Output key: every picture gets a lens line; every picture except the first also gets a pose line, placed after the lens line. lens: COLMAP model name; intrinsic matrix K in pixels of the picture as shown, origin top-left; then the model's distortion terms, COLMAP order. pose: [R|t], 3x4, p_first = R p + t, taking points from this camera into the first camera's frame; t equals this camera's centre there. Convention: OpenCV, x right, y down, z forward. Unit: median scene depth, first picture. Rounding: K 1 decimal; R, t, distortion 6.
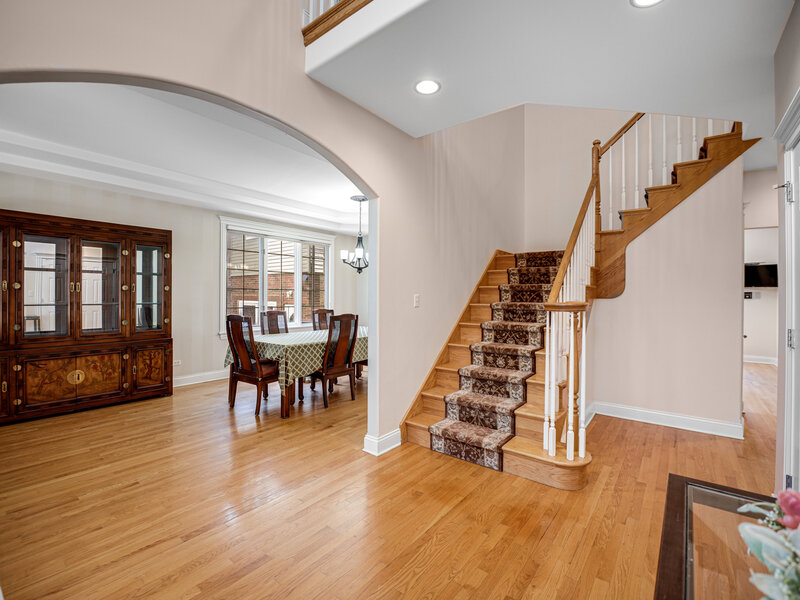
lens RADIAL K [[369.0, 0, 400.0], [0, 369.0, 300.0], [0, 0, 1]] dist [-0.027187, -0.000671]
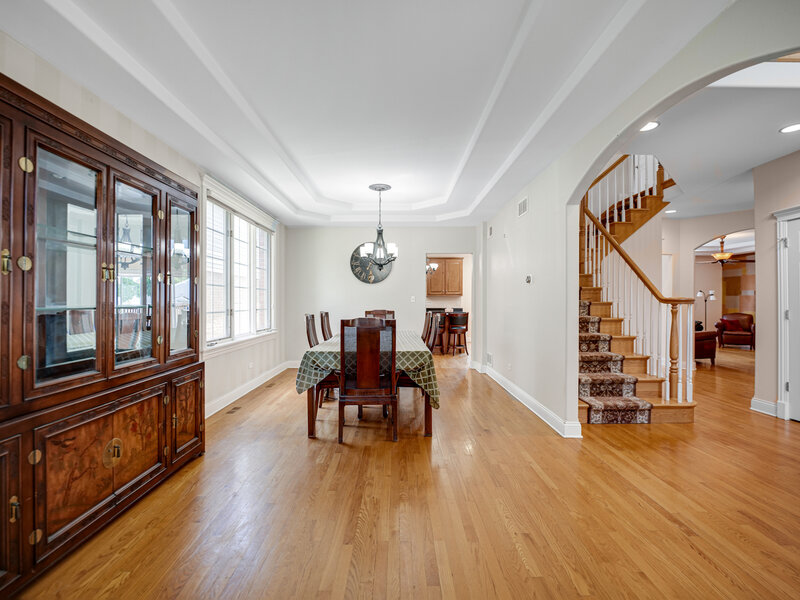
lens RADIAL K [[378.0, 0, 400.0], [0, 378.0, 300.0], [0, 0, 1]] dist [-0.021752, -0.000154]
pose [[0.780884, -0.003236, 0.624668, -1.048780], [0.010063, 0.999922, -0.007399, 0.011608], [-0.624595, 0.012064, 0.780856, 0.399716]]
